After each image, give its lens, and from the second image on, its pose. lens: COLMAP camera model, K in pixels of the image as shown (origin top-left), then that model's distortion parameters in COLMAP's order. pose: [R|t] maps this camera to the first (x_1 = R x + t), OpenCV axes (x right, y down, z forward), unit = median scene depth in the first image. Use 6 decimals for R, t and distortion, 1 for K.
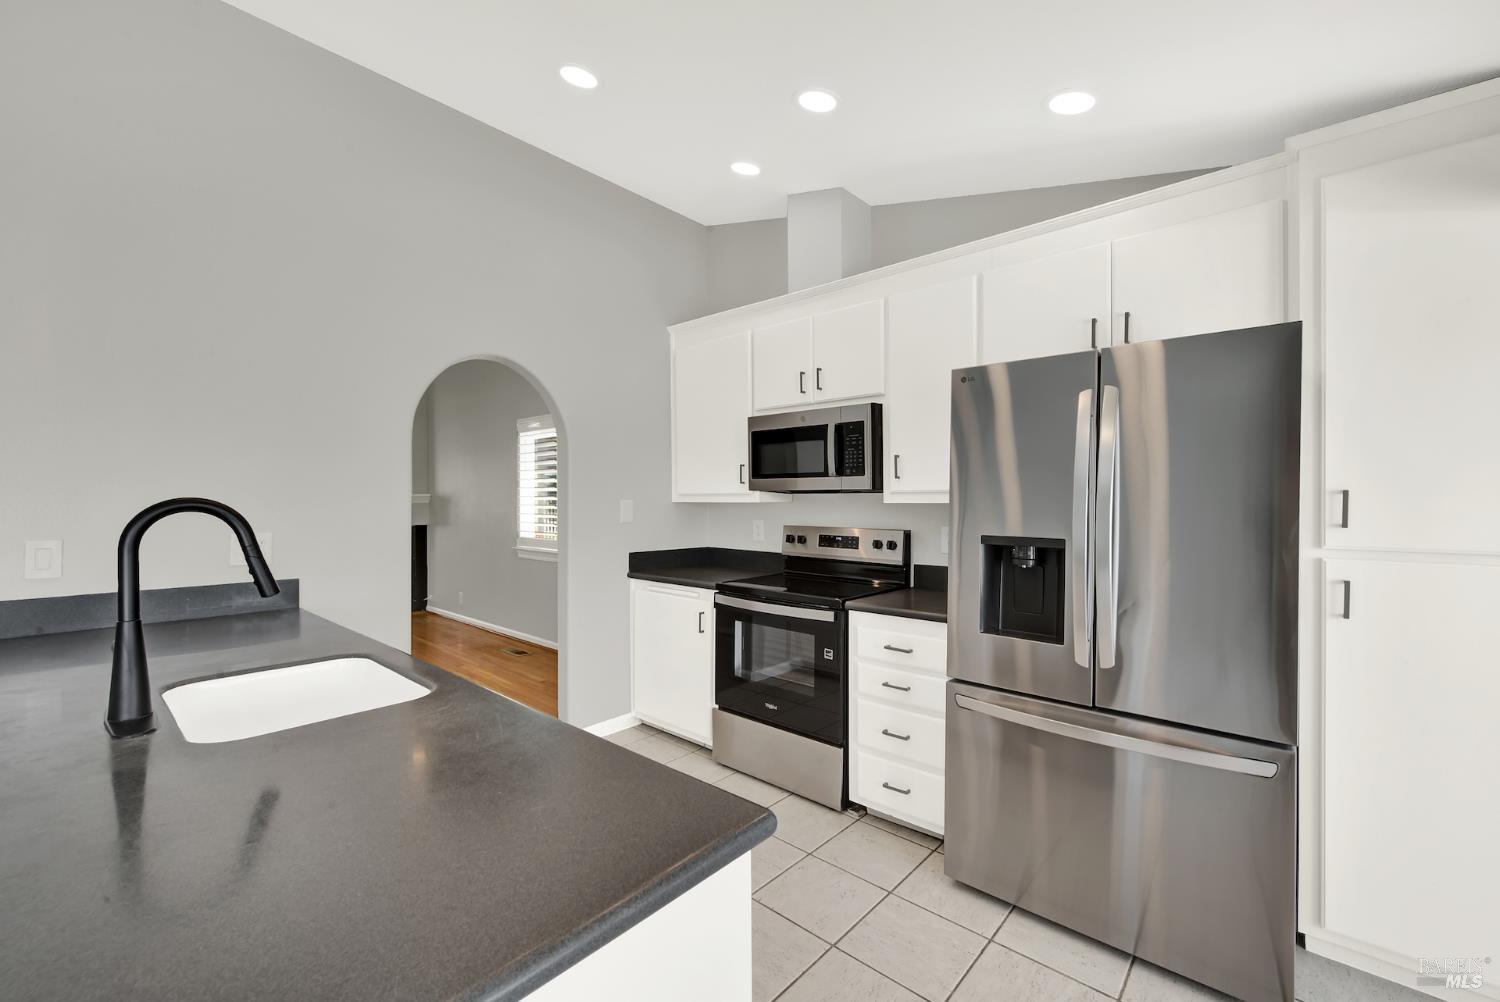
lens RADIAL K [[615.9, 0, 761.1], [0, 615.9, 503.6], [0, 0, 1]] dist [0.007281, -0.001971]
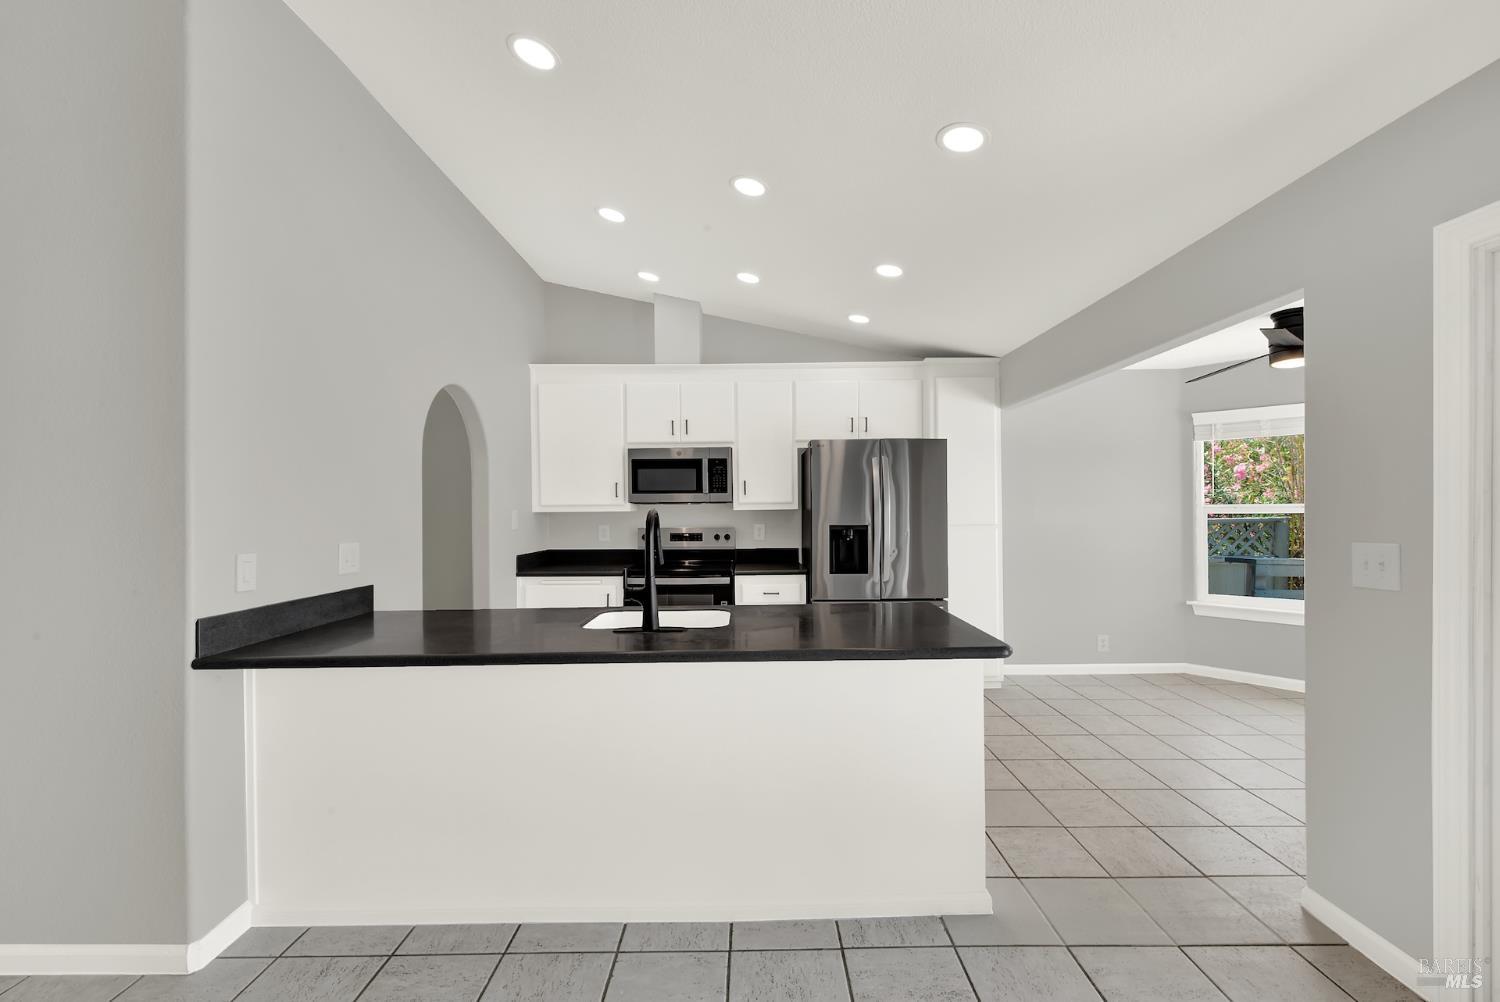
lens RADIAL K [[615.9, 0, 762.4], [0, 615.9, 507.3], [0, 0, 1]] dist [0.007281, -0.001971]
pose [[0.745214, -0.007743, 0.666781, -0.755070], [0.013451, 0.999904, -0.003423, -0.001709], [-0.666690, 0.011520, 0.745246, -0.221033]]
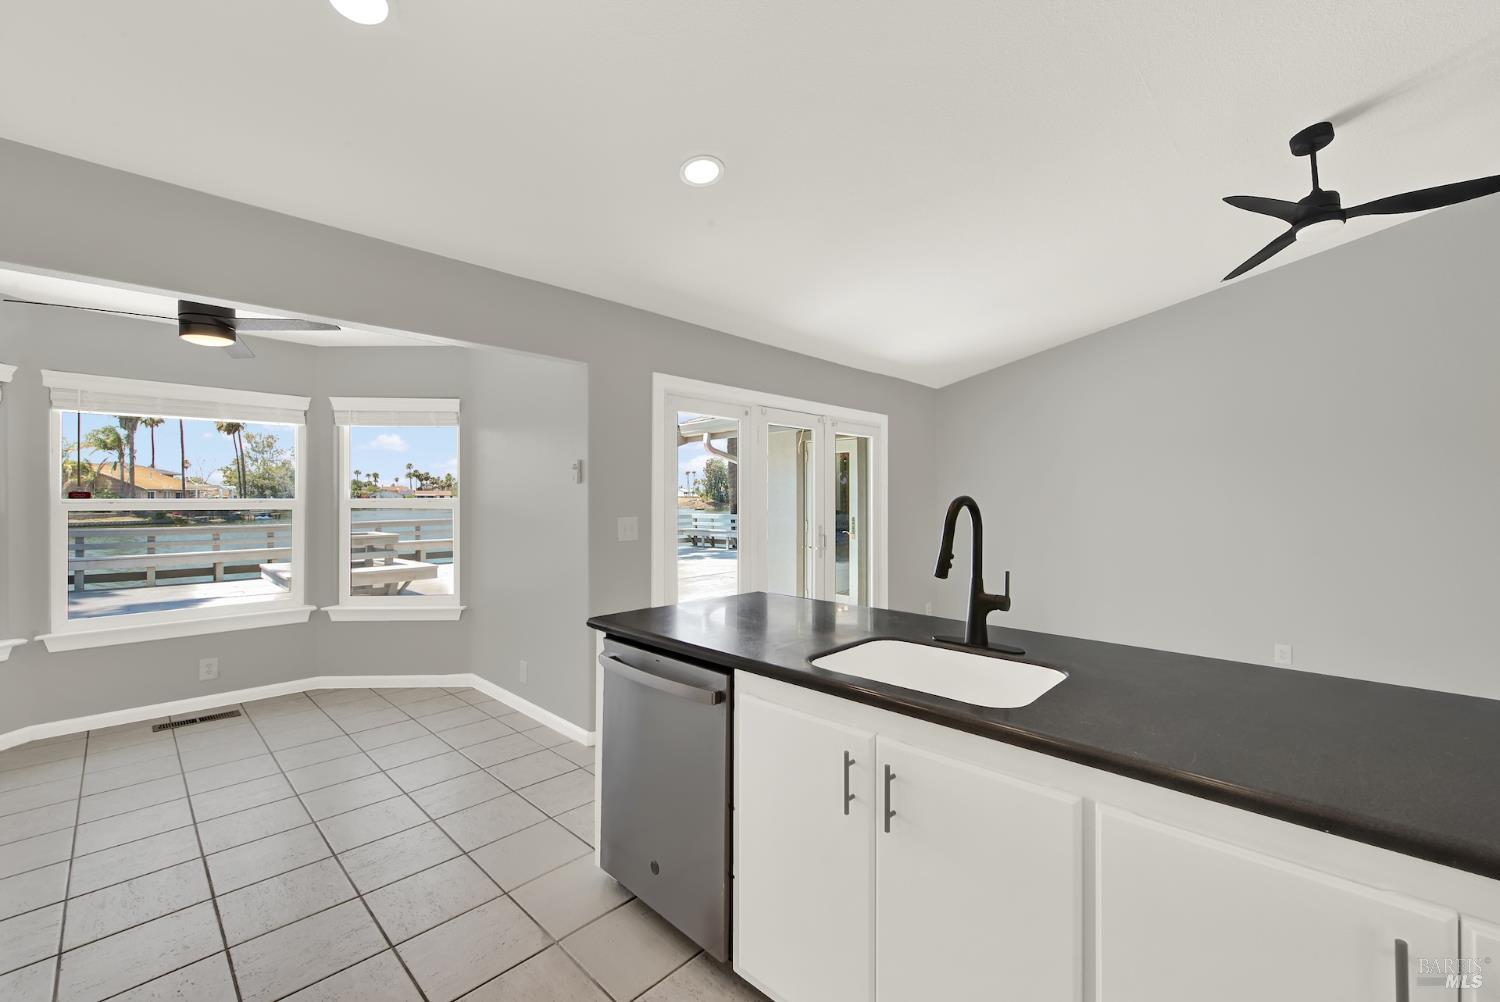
lens RADIAL K [[615.9, 0, 749.8], [0, 615.9, 495.4], [0, 0, 1]] dist [0.007281, -0.001971]
pose [[-0.998982, -0.001227, 0.045102, -0.212303], [-0.001147, 0.999998, 0.001810, -0.005346], [-0.045104, 0.001756, -0.998981, 0.947028]]
